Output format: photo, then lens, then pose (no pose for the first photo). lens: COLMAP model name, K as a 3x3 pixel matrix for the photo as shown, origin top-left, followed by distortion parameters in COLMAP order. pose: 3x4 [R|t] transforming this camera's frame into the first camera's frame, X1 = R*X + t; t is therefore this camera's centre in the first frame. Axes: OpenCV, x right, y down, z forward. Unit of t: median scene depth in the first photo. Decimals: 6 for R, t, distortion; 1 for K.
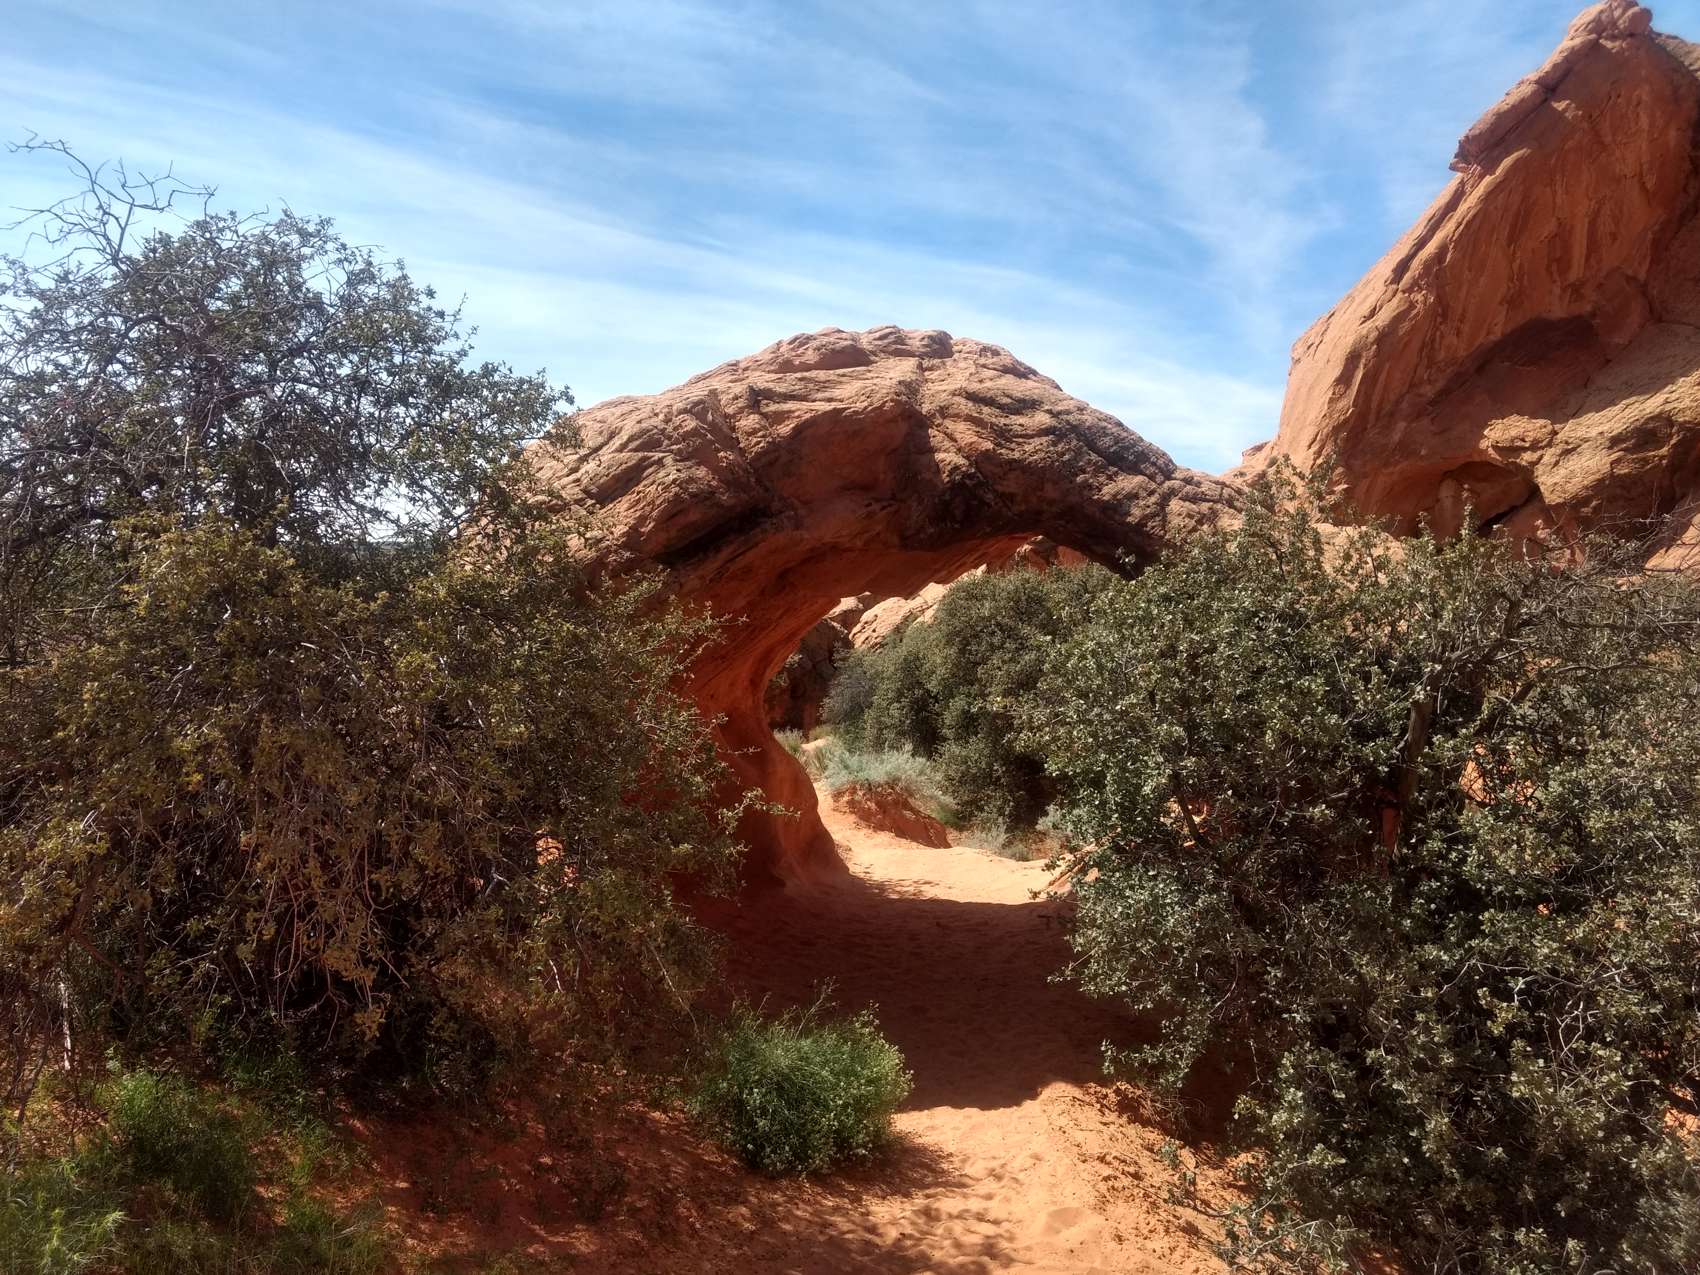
lens RADIAL K [[1333.3, 0, 823.1], [0, 1333.3, 608.0], [0, 0, 1]] dist [0.029604, -0.000744]
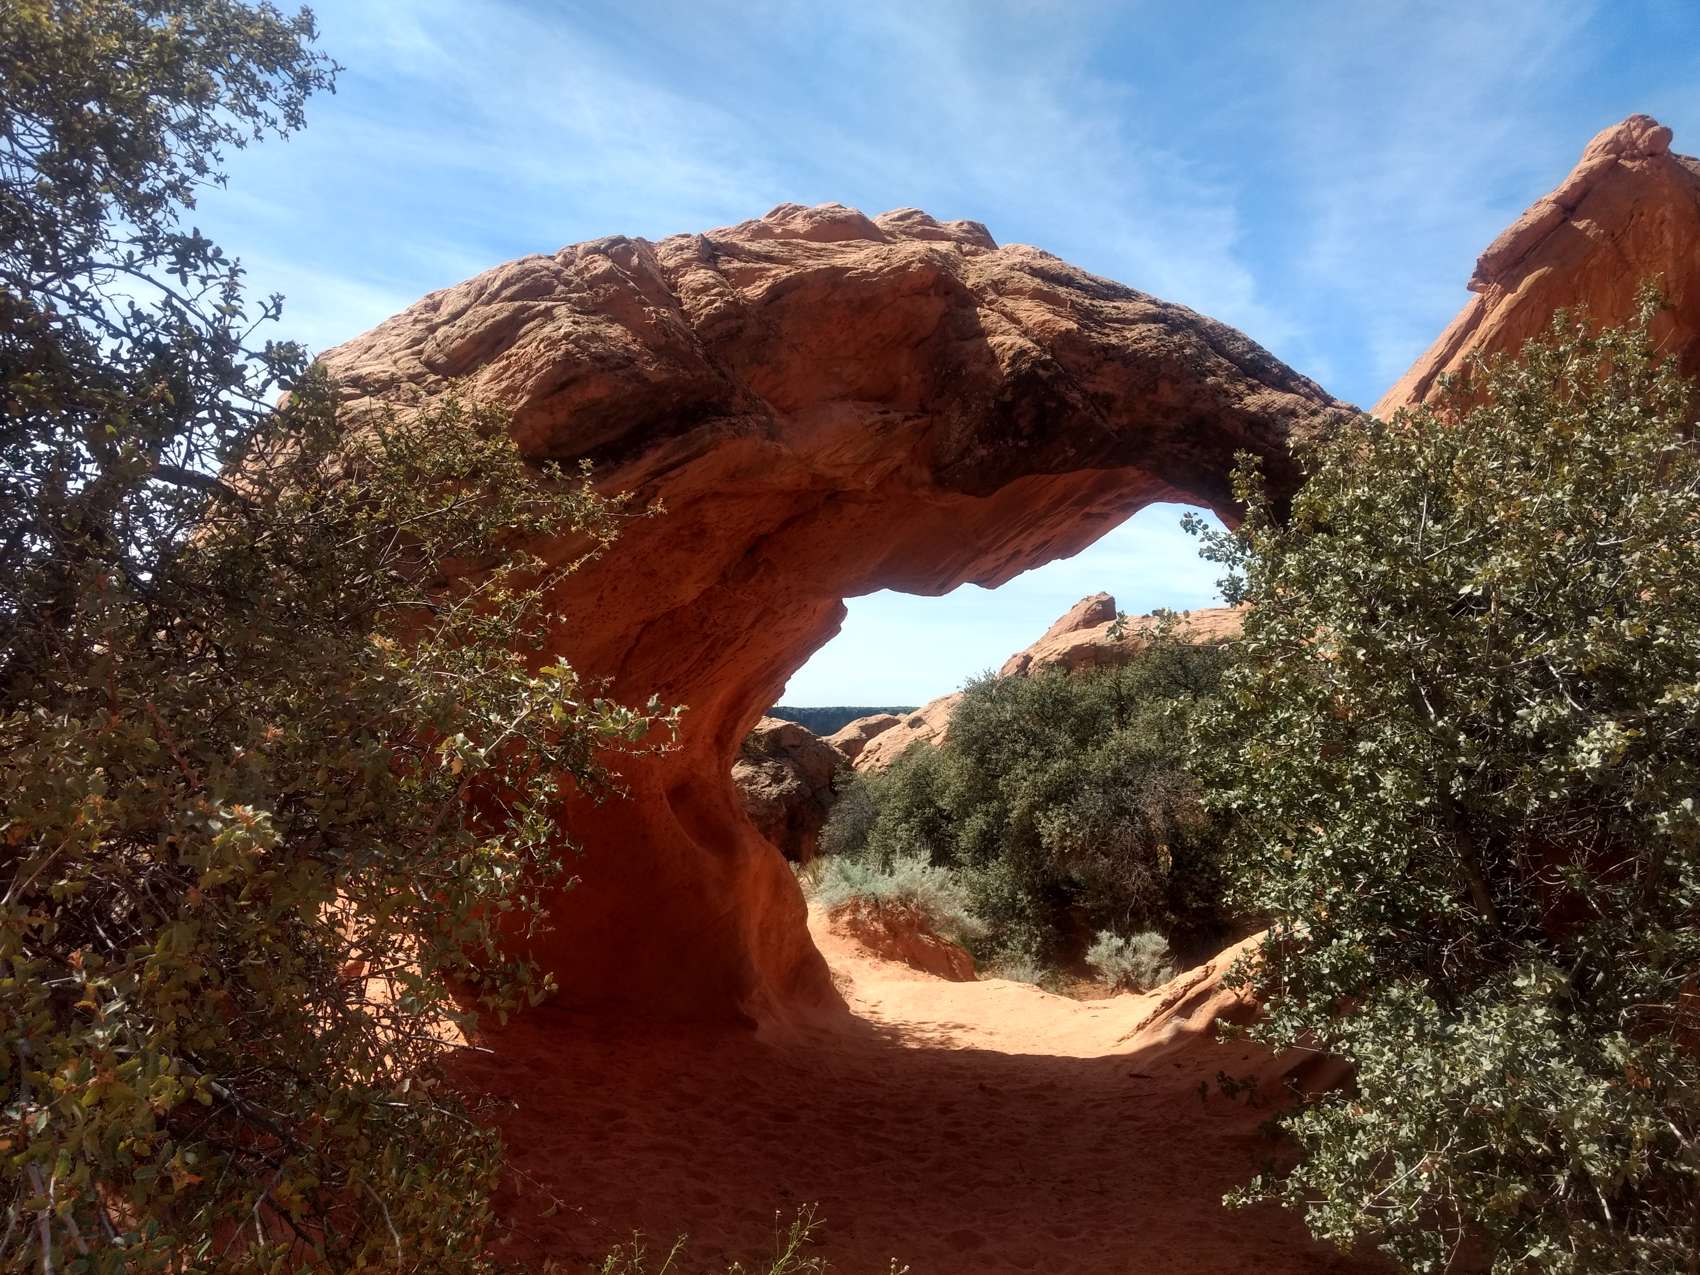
lens RADIAL K [[1333.3, 0, 843.5], [0, 1333.3, 609.1], [0, 0, 1]] dist [0.029604, -0.000744]
pose [[0.999869, 0.010250, 0.012504, 0.004096], [-0.008860, 0.994264, -0.106584, 0.046819], [-0.013525, 0.106459, 0.994225, 0.205278]]
